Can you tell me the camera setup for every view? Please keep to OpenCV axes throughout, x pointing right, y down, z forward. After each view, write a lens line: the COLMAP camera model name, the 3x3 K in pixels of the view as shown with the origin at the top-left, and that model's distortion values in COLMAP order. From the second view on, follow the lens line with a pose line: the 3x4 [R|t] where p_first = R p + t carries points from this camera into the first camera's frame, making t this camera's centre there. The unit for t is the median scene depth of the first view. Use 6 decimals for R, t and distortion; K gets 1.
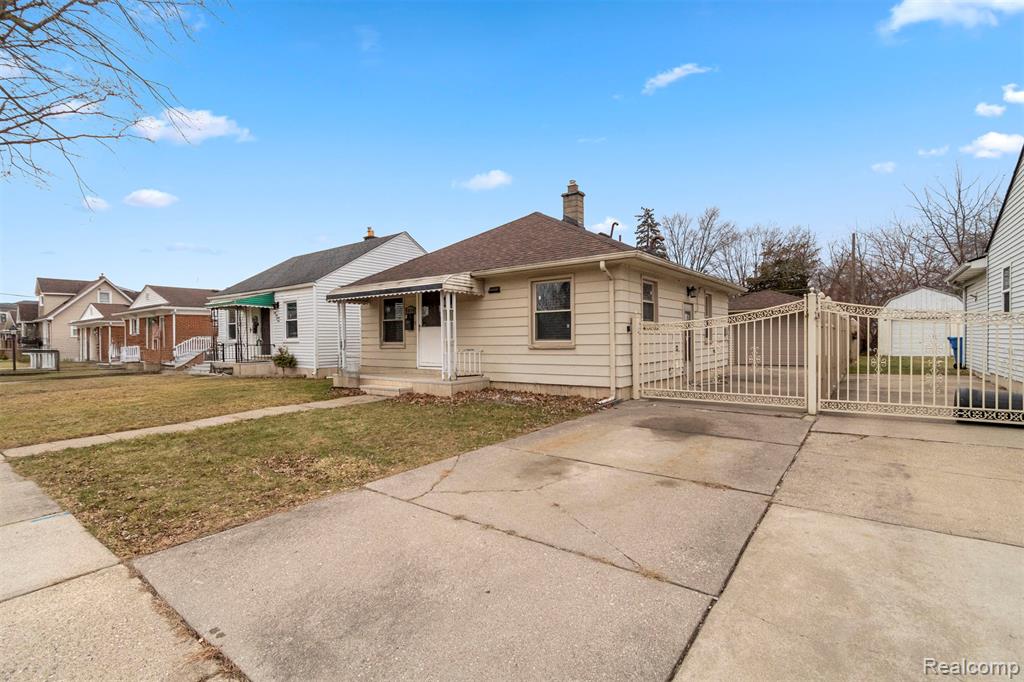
lens RADIAL K [[470.3, 0, 498.0], [0, 470.3, 341.9], [0, 0, 1]] dist [-0.000600, 0.000557]
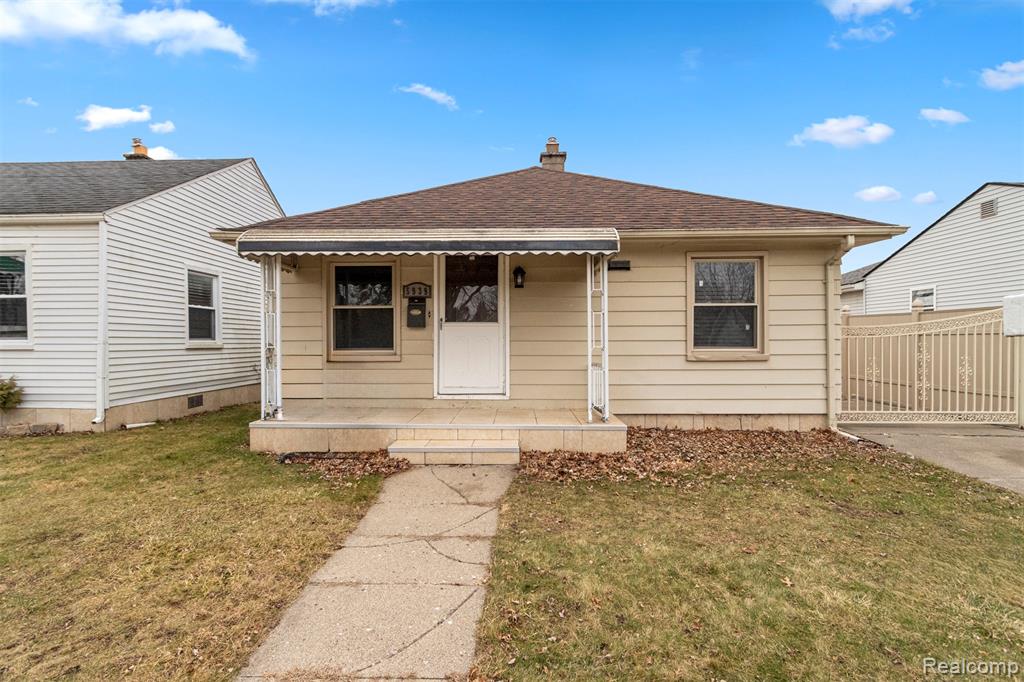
lens RADIAL K [[494.2, 0, 497.1], [0, 494.2, 341.4], [0, 0, 1]] dist [-0.001098, -0.000470]
pose [[0.808040, 0.017812, 0.588858, -0.454883], [-0.003250, 0.999662, -0.025778, 0.005055], [-0.589118, 0.018915, 0.807825, 0.510430]]
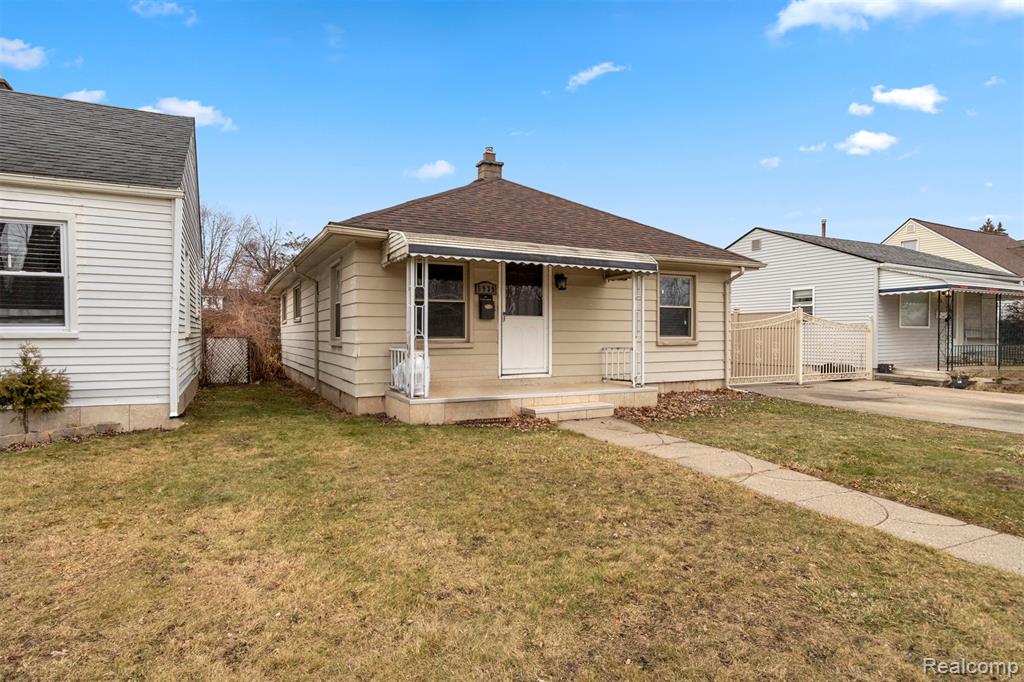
lens RADIAL K [[562.8, 0, 512.0], [0, 562.8, 341.0], [0, 0, 1]] dist [-0.002010, -0.000445]
pose [[0.417897, 0.005947, 0.908475, -0.888135], [0.004948, 0.999949, -0.008821, 0.011592], [-0.908481, 0.008182, 0.417846, 0.670315]]
